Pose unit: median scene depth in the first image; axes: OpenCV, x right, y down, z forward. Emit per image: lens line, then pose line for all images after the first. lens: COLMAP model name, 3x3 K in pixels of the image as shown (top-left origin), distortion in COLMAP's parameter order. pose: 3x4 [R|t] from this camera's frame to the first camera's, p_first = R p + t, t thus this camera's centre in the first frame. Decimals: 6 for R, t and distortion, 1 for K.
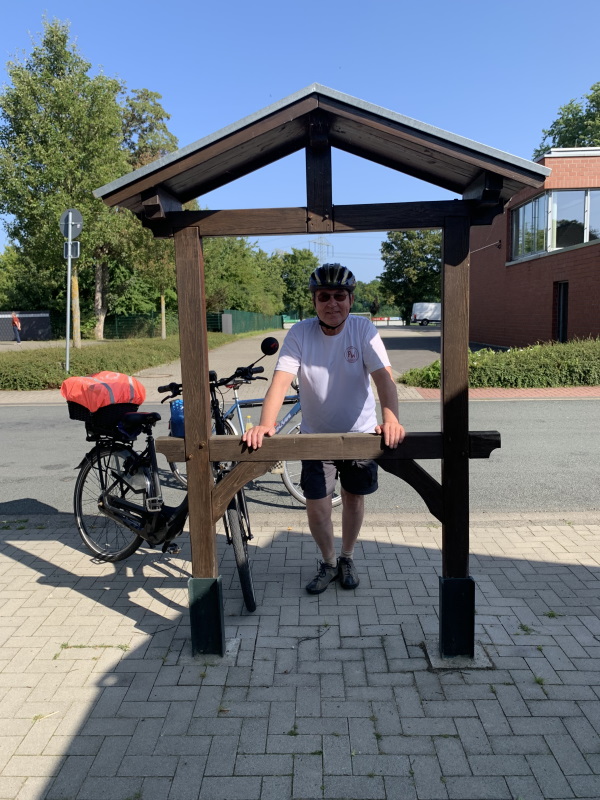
lens RADIAL K [[613.3, 0, 299.1], [0, 613.3, 398.8], [0, 0, 1]] dist [0.005993, 0.003647]
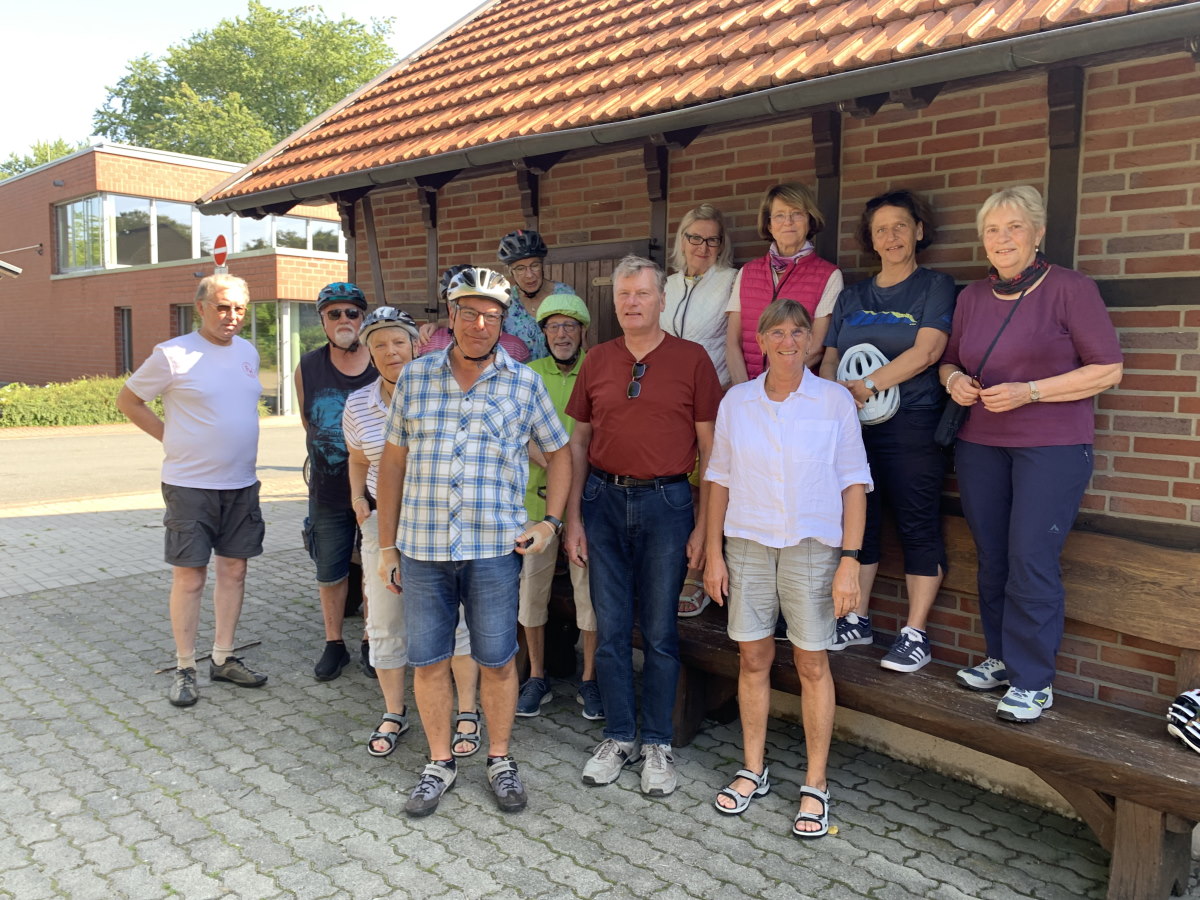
lens RADIAL K [[919.9, 0, 574.6], [0, 919.9, 414.8], [0, 0, 1]] dist [0.005993, 0.003647]
pose [[0.680186, -0.021743, 0.732717, -0.061288], [0.069079, 0.997013, -0.034540, 0.033217], [-0.729778, 0.074109, 0.679656, -0.242459]]
